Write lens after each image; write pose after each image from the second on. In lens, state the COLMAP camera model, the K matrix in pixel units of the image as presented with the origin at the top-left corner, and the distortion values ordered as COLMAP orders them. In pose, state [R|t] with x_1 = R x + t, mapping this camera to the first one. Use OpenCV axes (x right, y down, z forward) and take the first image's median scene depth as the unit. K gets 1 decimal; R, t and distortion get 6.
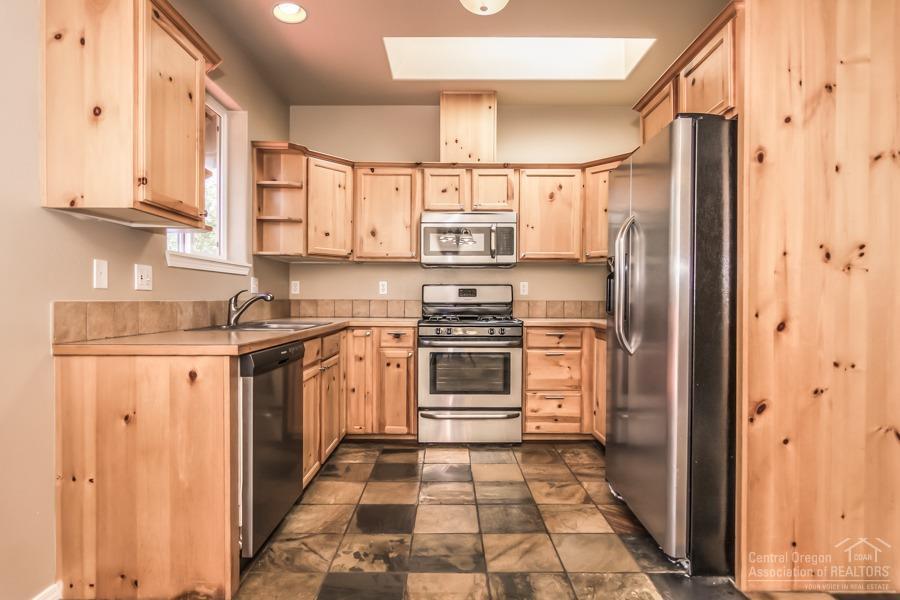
lens RADIAL K [[476.0, 0, 447.3], [0, 476.0, 302.7], [0, 0, 1]] dist [0.002958, 0.000008]
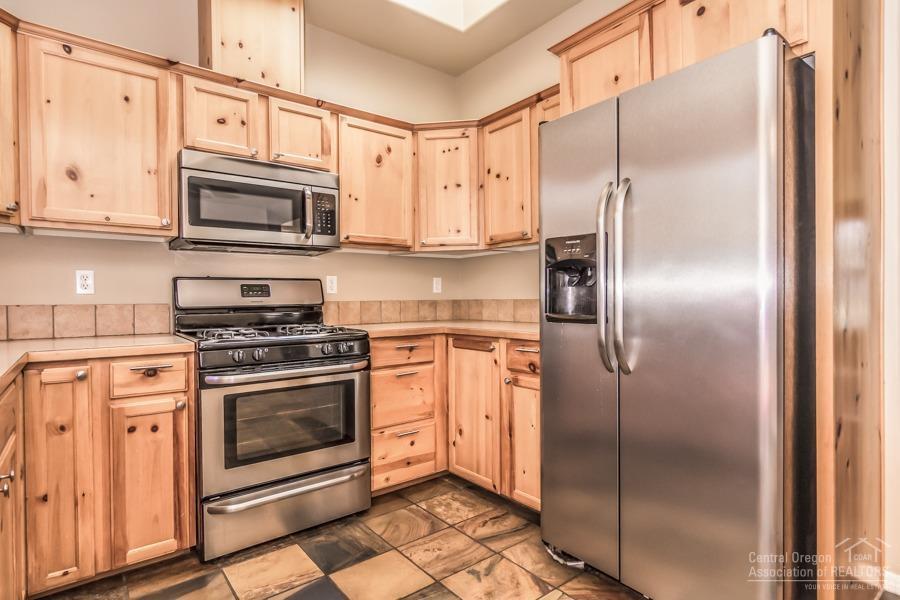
lens RADIAL K [[476.0, 0, 450.2], [0, 476.0, 302.8], [0, 0, 1]] dist [0.002958, 0.000008]
pose [[0.787281, -0.019155, 0.616297, -0.168270], [0.019797, 0.999787, 0.005785, -0.003557], [-0.616277, 0.007646, 0.787492, 0.381541]]
